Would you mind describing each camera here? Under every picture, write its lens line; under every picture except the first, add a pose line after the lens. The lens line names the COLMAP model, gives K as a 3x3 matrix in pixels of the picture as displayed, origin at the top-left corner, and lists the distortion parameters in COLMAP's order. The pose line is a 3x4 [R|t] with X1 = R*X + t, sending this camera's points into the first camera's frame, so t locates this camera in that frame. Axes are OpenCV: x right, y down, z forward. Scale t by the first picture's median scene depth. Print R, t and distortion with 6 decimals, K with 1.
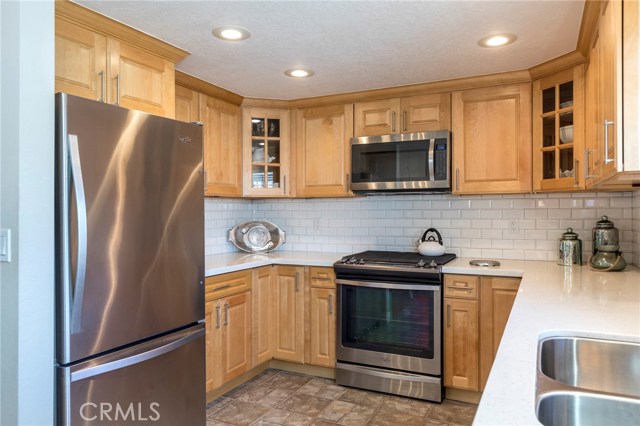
lens RADIAL K [[456.0, 0, 320.0], [0, 456.0, 213.0], [0, 0, 1]] dist [0.013931, 0.000182]
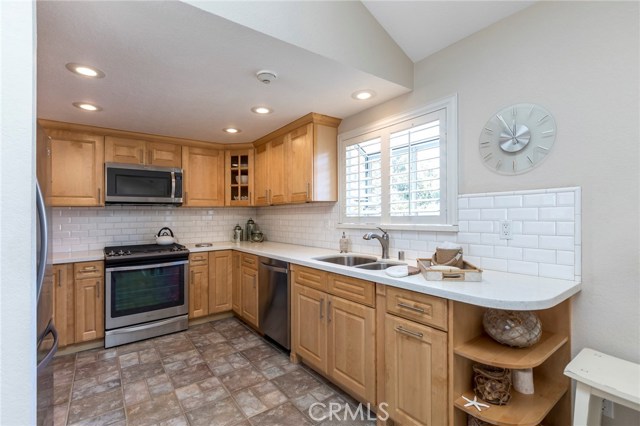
lens RADIAL K [[294.0, 0, 313.2], [0, 294.0, 219.6], [0, 0, 1]] dist [0.000433, 0.000546]
pose [[0.457900, -0.016409, 0.888852, -0.474060], [0.018564, 0.999788, 0.008894, 0.006914], [-0.888810, 0.012428, 0.458108, 0.080641]]
